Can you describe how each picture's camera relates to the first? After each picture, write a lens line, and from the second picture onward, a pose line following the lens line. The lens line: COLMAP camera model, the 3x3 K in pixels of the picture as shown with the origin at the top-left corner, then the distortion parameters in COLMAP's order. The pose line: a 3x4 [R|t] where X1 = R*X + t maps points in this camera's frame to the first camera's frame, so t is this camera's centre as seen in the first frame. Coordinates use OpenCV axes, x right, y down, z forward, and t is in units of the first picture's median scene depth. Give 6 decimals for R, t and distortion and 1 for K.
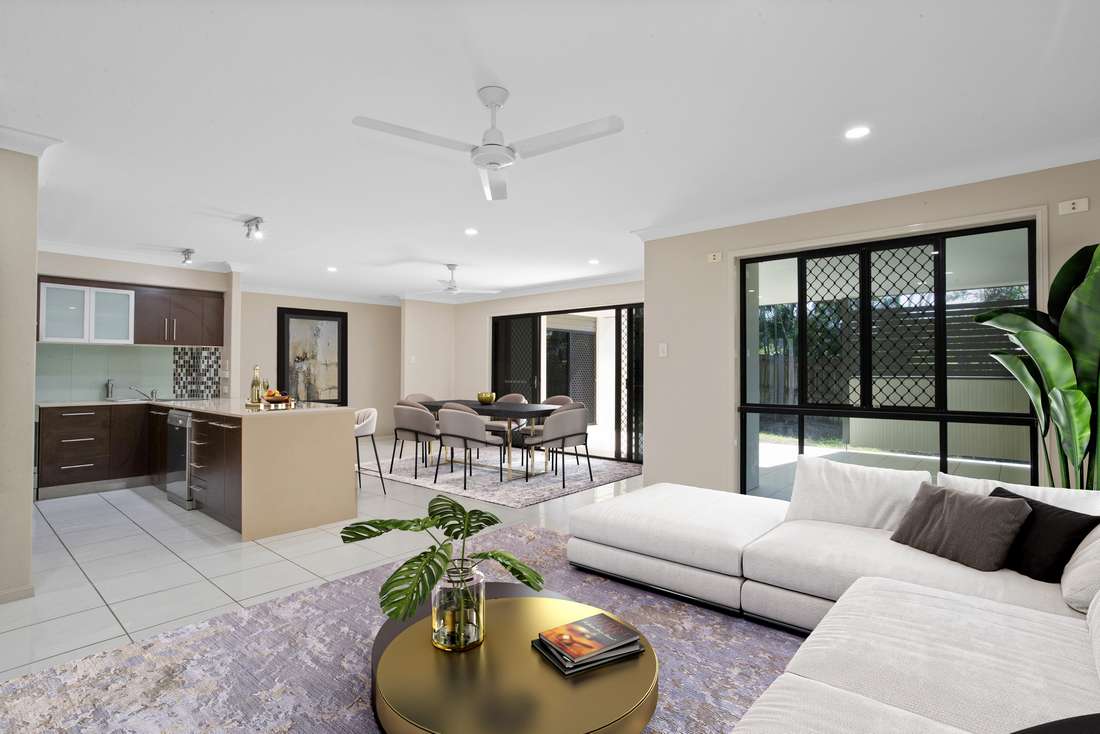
lens RADIAL K [[544.1, 0, 558.0], [0, 544.1, 366.7], [0, 0, 1]] dist [0.001152, -0.000180]
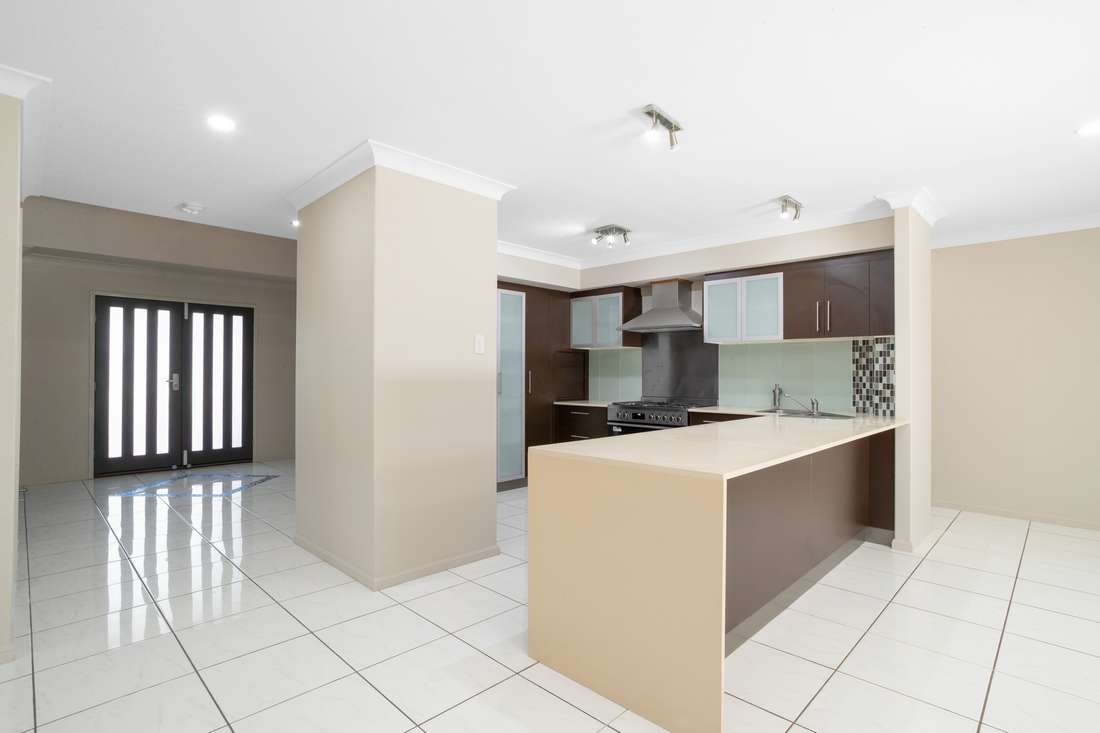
lens RADIAL K [[527.4, 0, 550.0], [0, 527.4, 366.5], [0, 0, 1]] dist [-0.000736, -0.000117]
pose [[-0.051302, 0.007732, -0.998653, 0.002545], [-0.002973, 0.999964, 0.007895, -0.006133], [0.998679, 0.003374, -0.051277, 0.639103]]
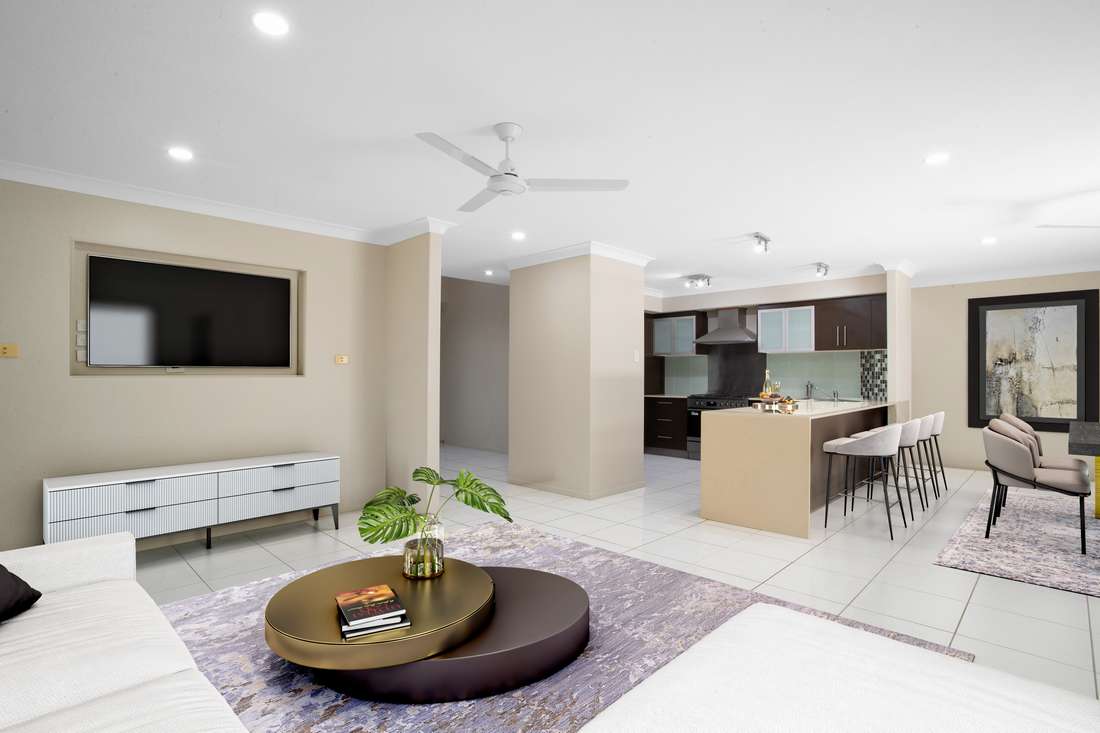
lens RADIAL K [[544.1, 0, 558.0], [0, 544.1, 366.2], [0, 0, 1]] dist [0.001152, -0.000180]
pose [[-0.031826, 0.001936, -0.999492, 0.375184], [-0.003159, 0.999993, 0.002037, -0.007549], [0.999488, 0.003222, -0.031819, 0.442180]]
